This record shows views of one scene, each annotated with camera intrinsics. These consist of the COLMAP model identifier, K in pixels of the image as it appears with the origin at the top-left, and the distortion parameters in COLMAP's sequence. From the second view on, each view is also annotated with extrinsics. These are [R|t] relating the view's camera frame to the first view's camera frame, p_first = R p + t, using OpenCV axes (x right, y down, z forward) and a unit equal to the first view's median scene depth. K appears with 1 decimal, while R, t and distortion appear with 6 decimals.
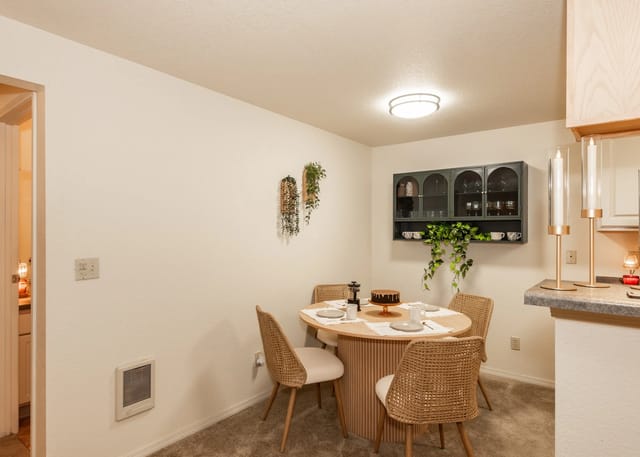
lens RADIAL K [[397.5, 0, 319.4], [0, 397.5, 229.5], [0, 0, 1]] dist [0.031058, 0.000576]
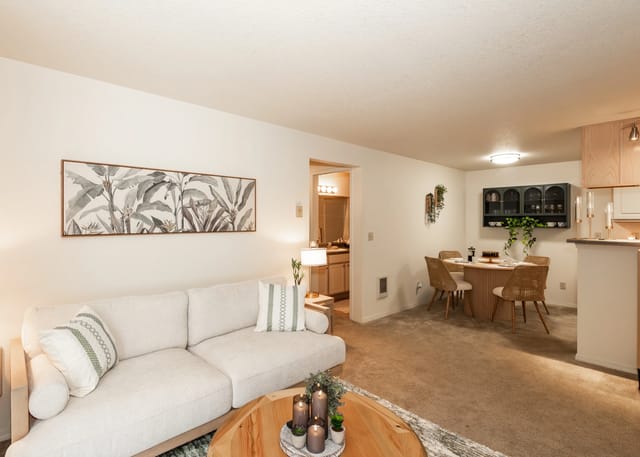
lens RADIAL K [[328.7, 0, 308.8], [0, 328.7, 218.3], [0, 0, 1]] dist [0.000686, -0.000722]
pose [[0.979421, -0.000599, -0.201828, -0.305679], [-0.000901, 0.999973, -0.007343, 0.001087], [0.201827, 0.007374, 0.979393, -0.625472]]
